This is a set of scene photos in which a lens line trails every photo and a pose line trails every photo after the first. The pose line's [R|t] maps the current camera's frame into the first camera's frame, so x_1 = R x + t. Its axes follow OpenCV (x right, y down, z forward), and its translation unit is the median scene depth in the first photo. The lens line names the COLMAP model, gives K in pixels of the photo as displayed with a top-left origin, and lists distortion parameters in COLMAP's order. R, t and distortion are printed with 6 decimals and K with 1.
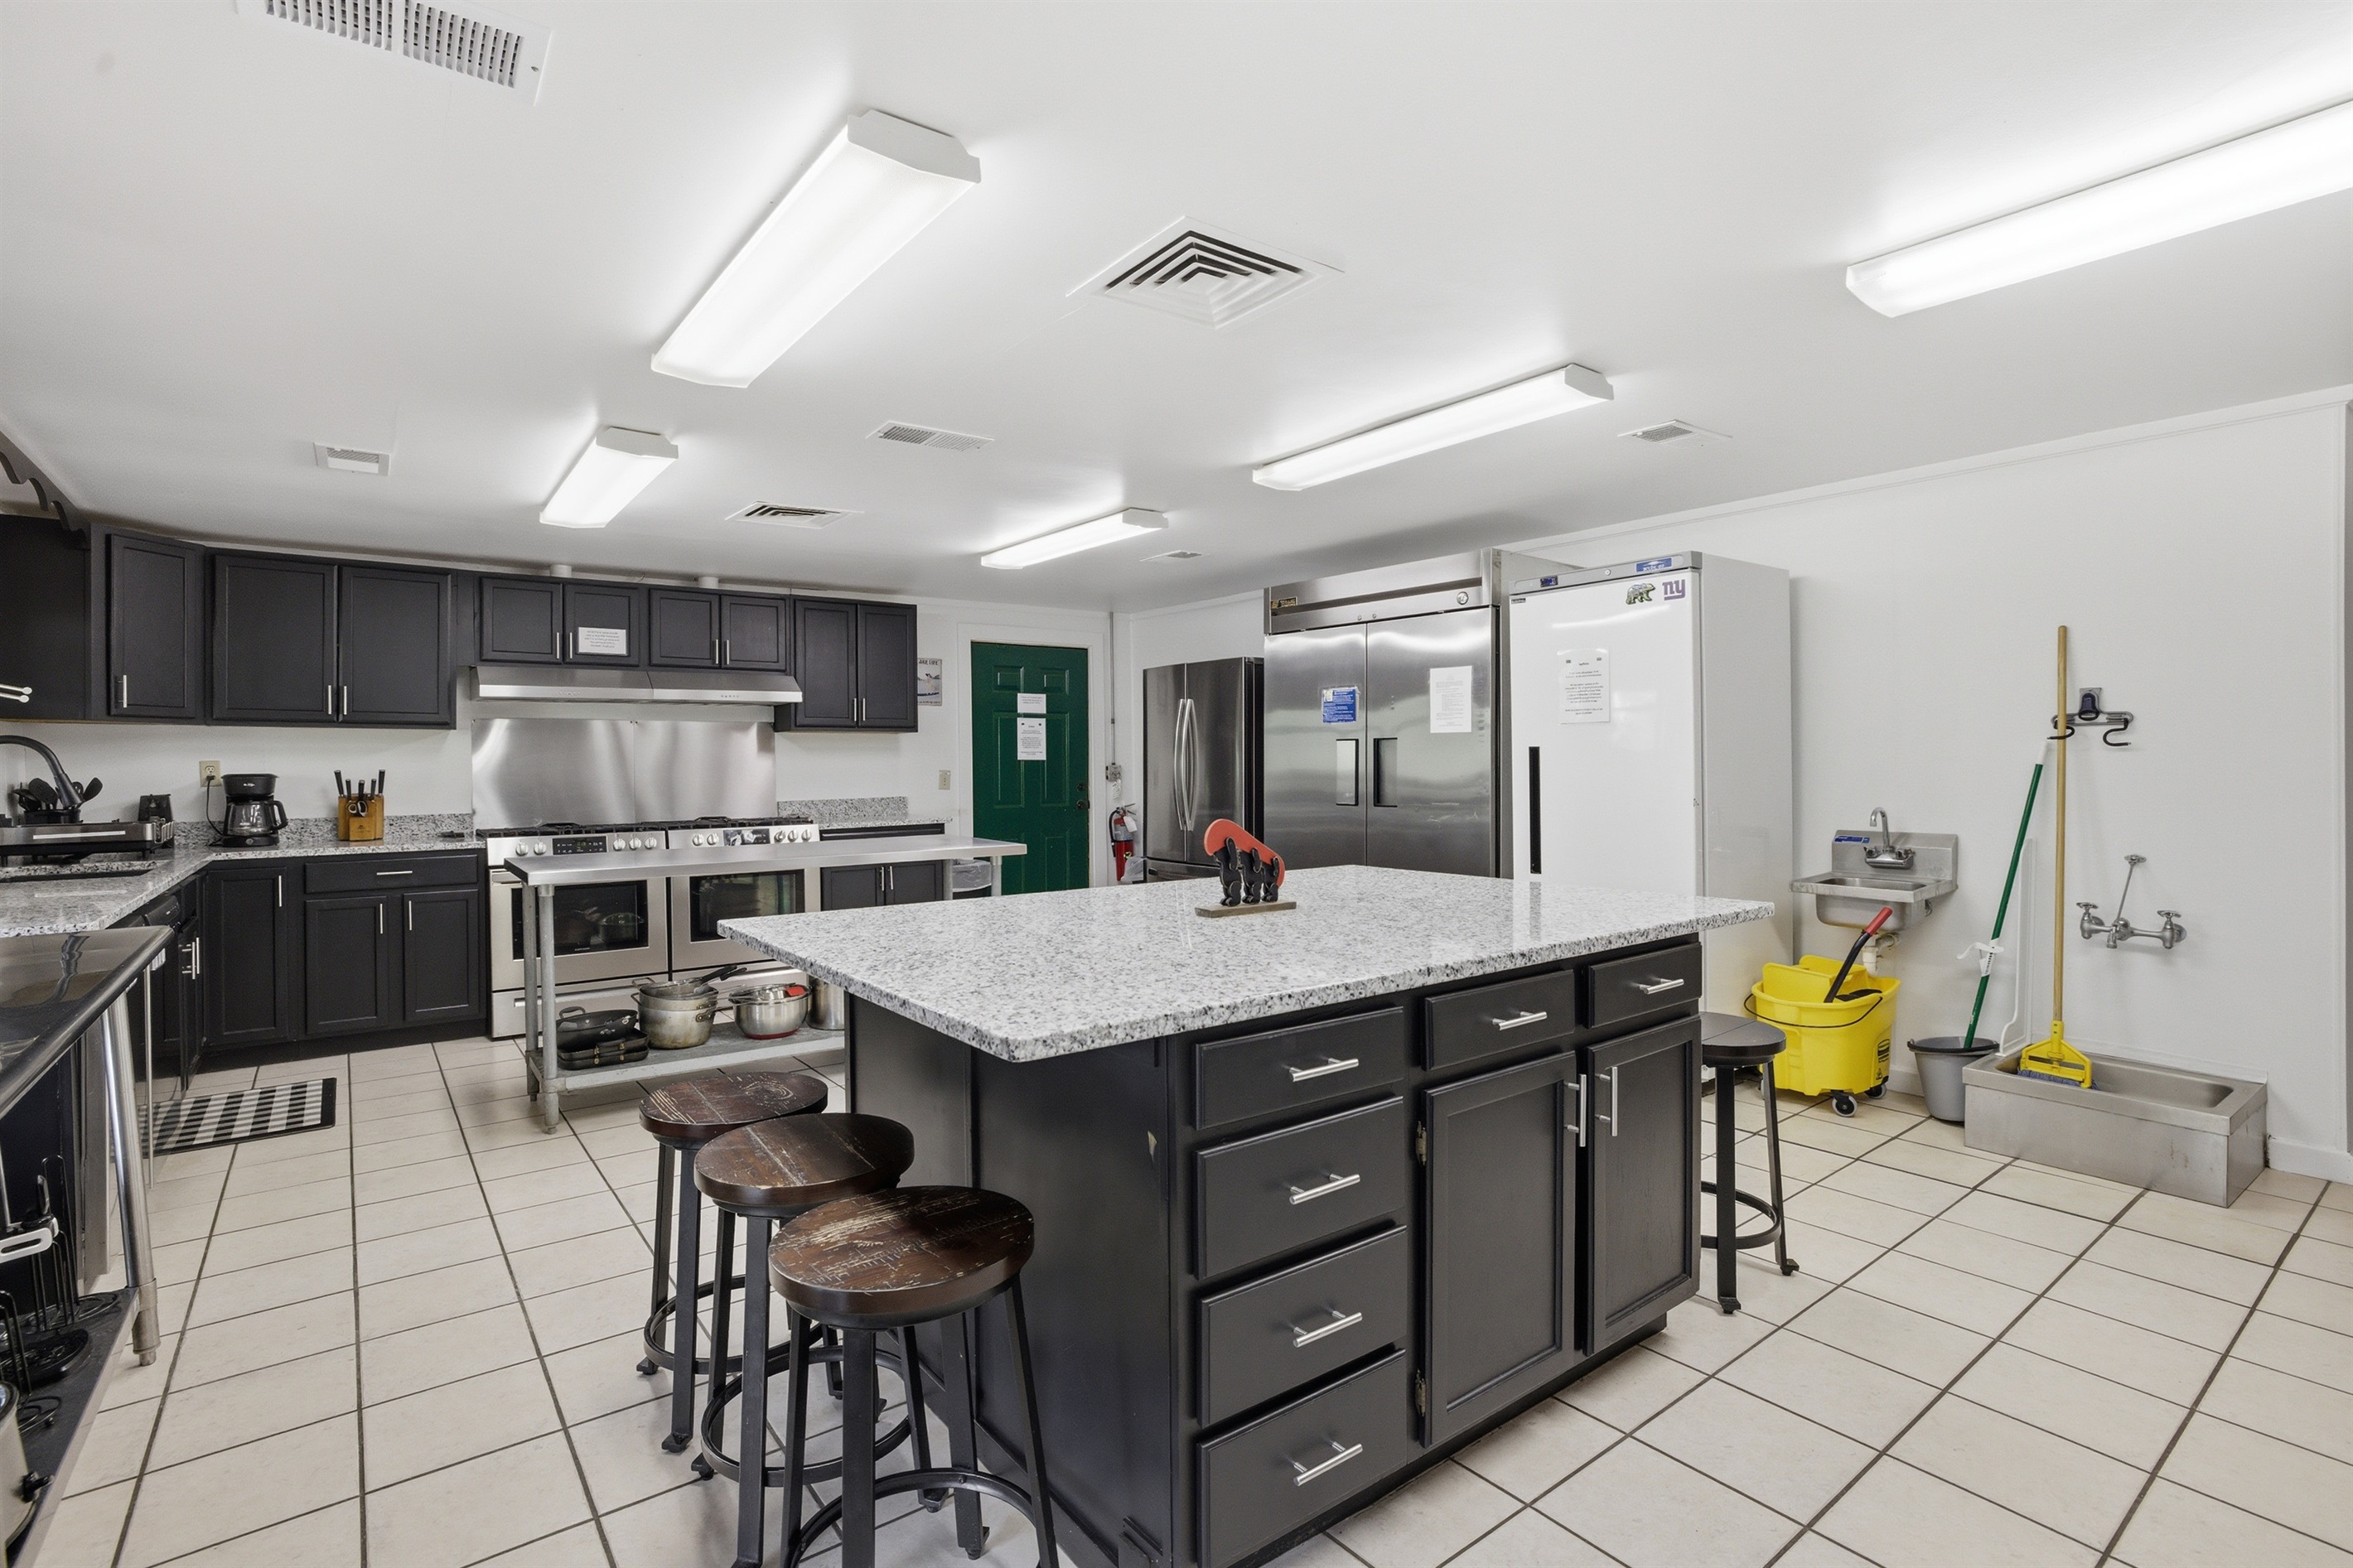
lens RADIAL K [[1087.6, 0, 1182.9], [0, 1087.6, 773.4], [0, 0, 1]] dist [-0.014414, 0.001228]
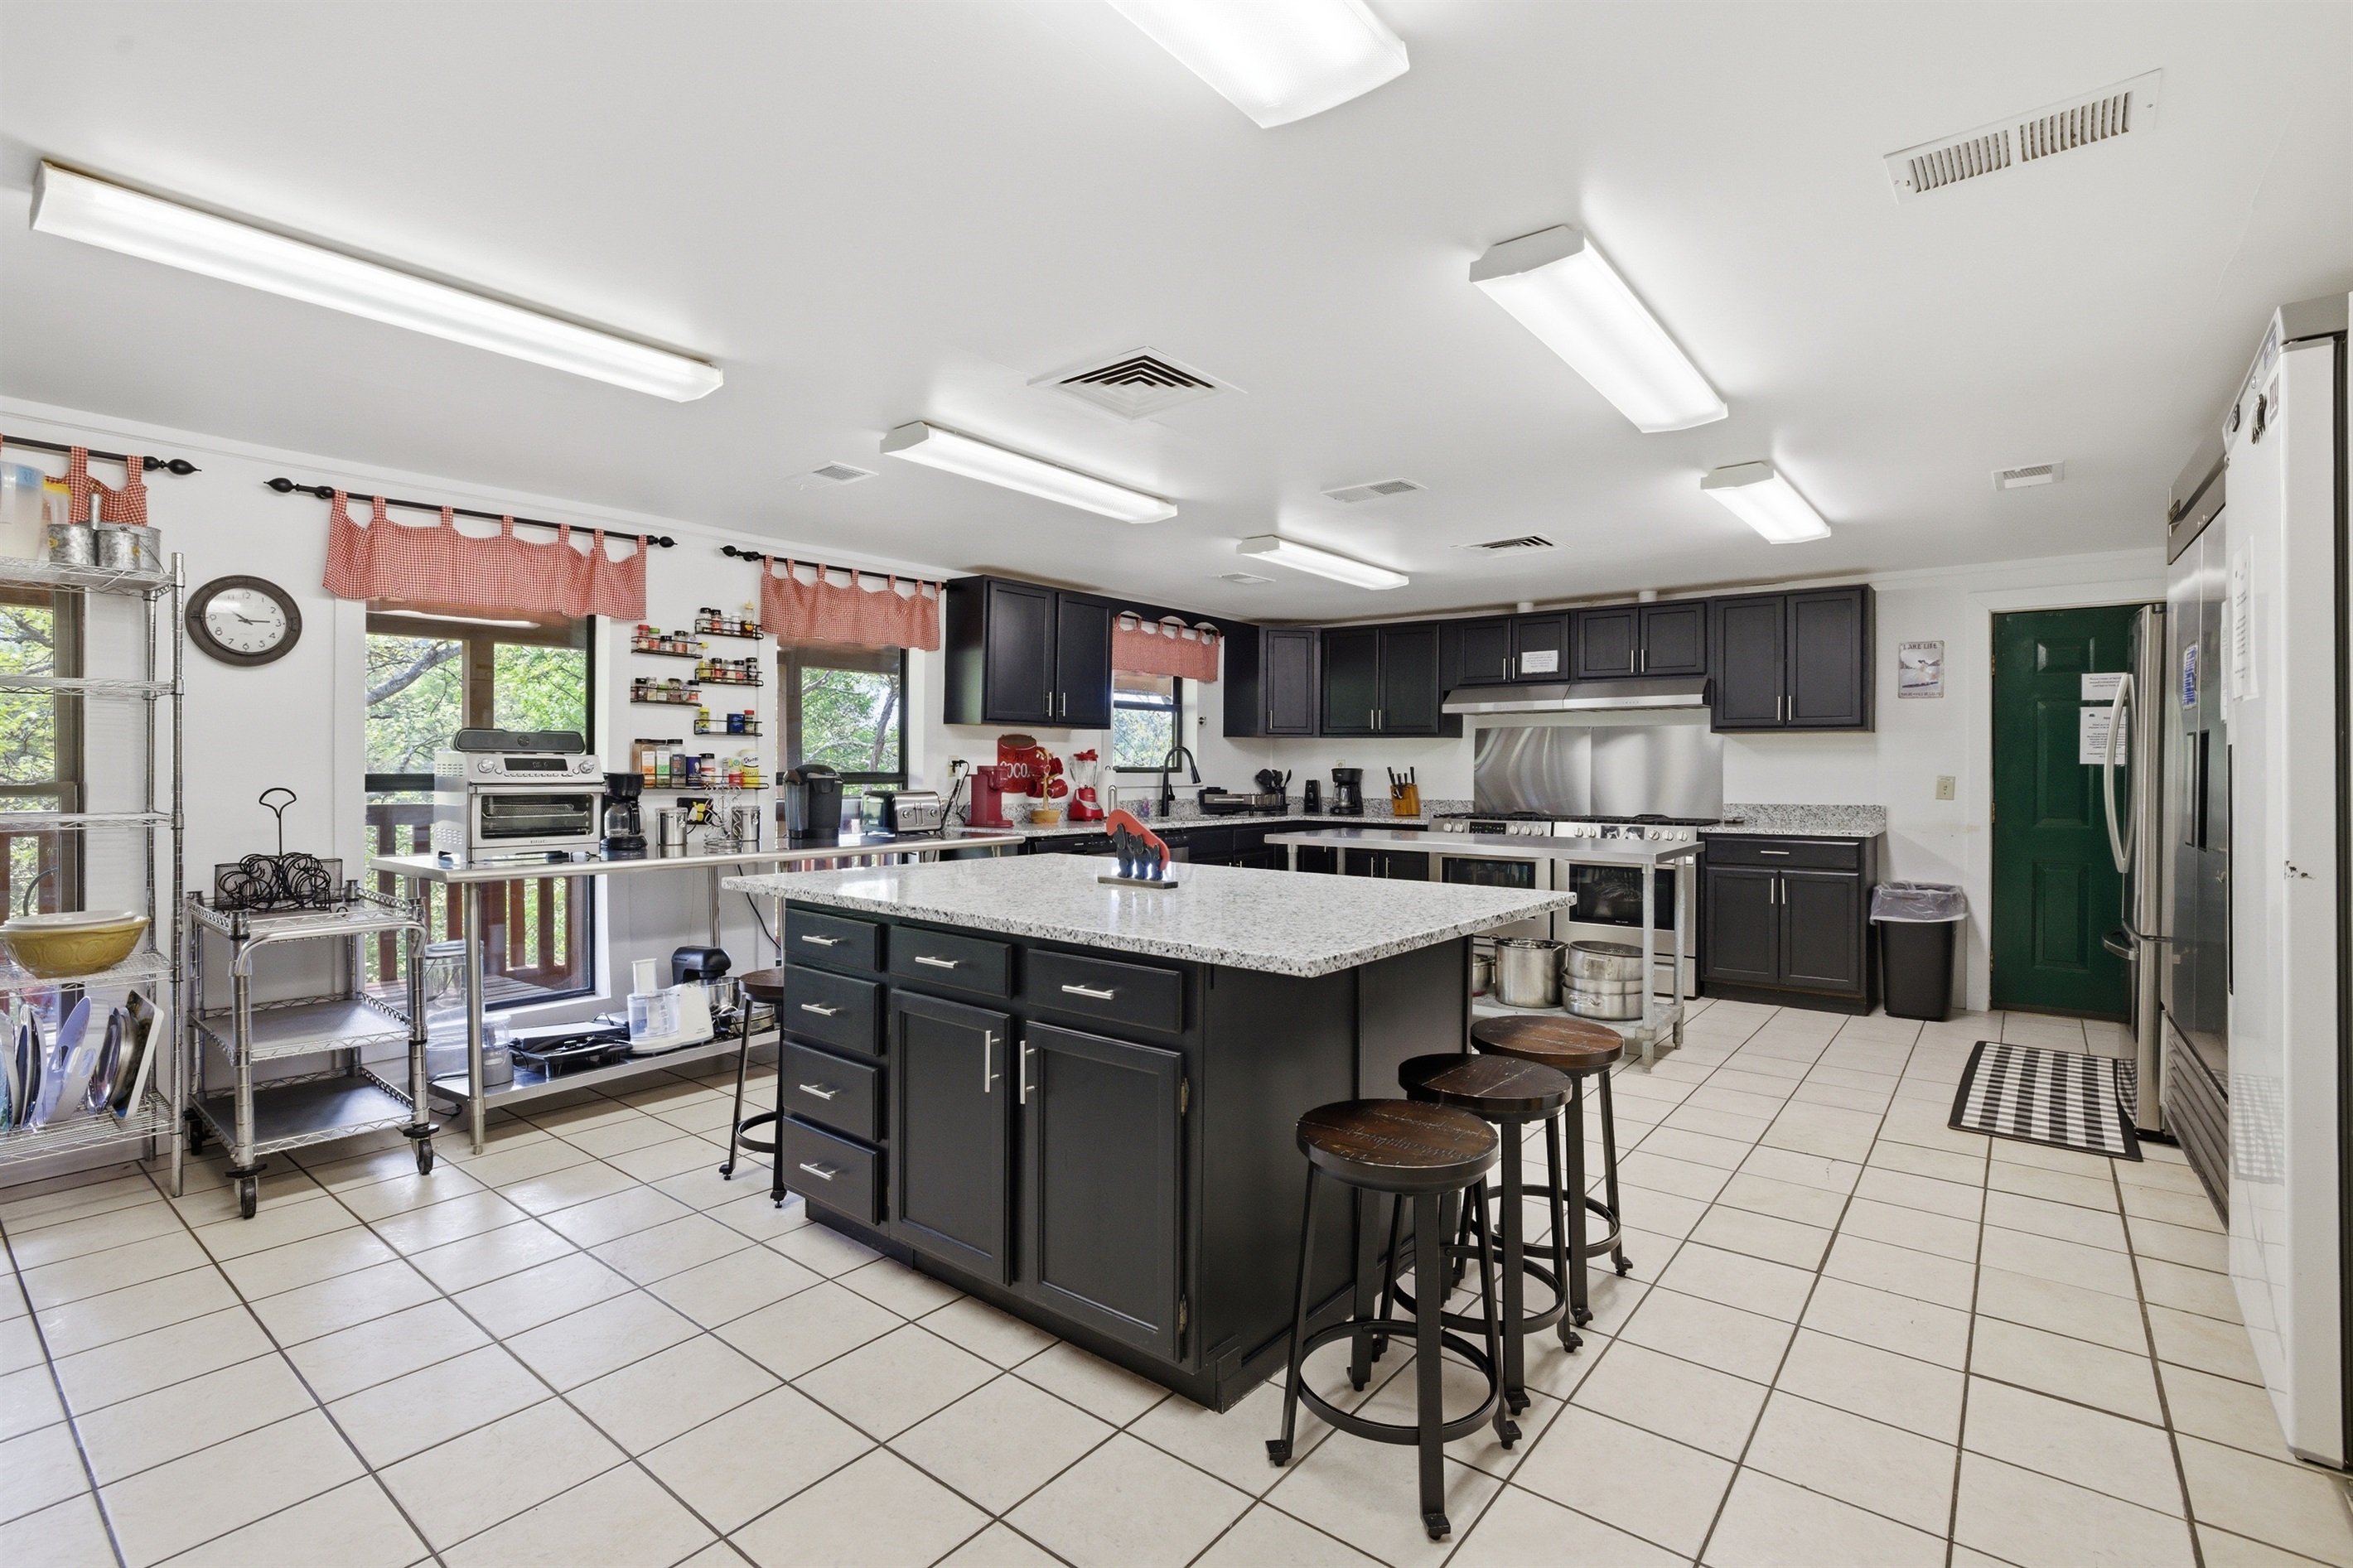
lens RADIAL K [[1087.6, 0, 1182.7], [0, 1087.6, 766.9], [0, 0, 1]] dist [-0.014414, 0.001228]
pose [[0.254844, 0.011006, -0.966919, 0.546134], [-0.017228, 0.999828, 0.006840, -0.006903], [0.966829, 0.014915, 0.254990, 0.316017]]
